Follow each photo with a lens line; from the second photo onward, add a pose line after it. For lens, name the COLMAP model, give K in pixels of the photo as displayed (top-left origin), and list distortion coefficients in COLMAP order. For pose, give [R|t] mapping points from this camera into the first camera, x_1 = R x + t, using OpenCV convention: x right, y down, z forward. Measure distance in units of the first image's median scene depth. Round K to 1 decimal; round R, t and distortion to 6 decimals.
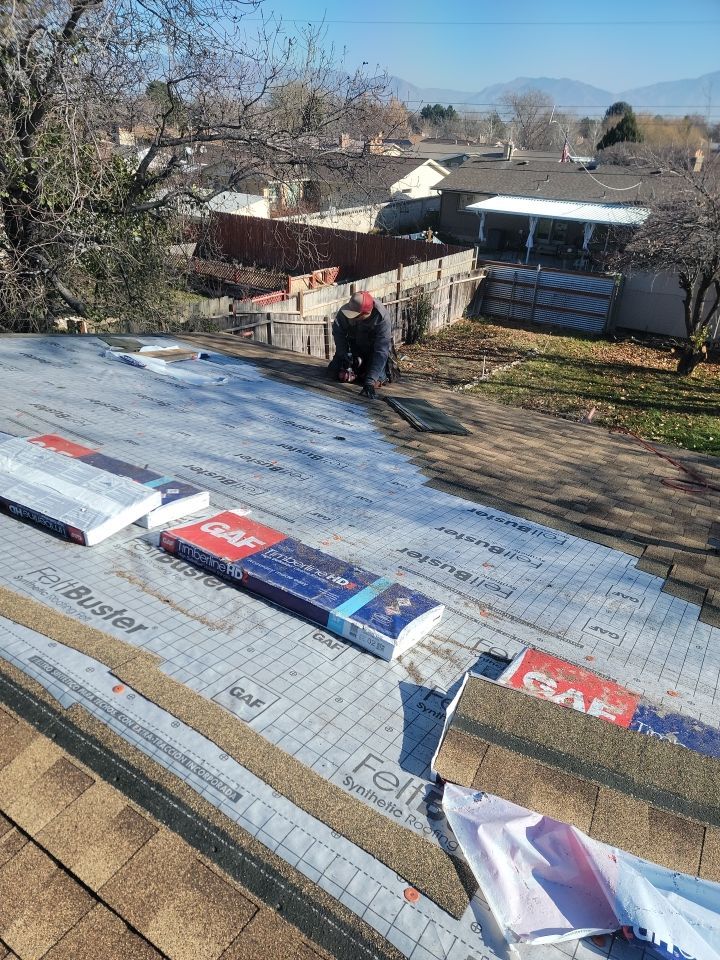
lens RADIAL K [[641.9, 0, 359.2], [0, 641.9, 484.6], [0, 0, 1]] dist [0.083953, -0.069645]
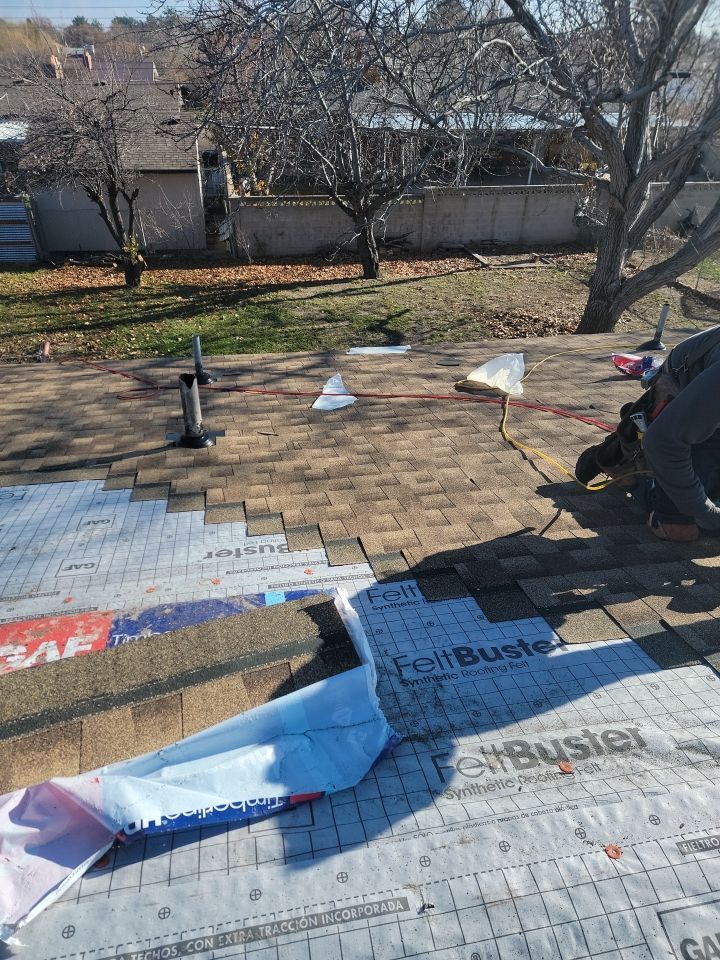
lens RADIAL K [[641.9, 0, 355.0], [0, 641.9, 472.4], [0, 0, 1]] dist [0.083953, -0.069645]
pose [[0.714333, -0.398669, 0.575145, 0.134120], [0.344332, 0.915725, 0.207084, 0.028560], [-0.609233, 0.050114, 0.791407, -0.034332]]
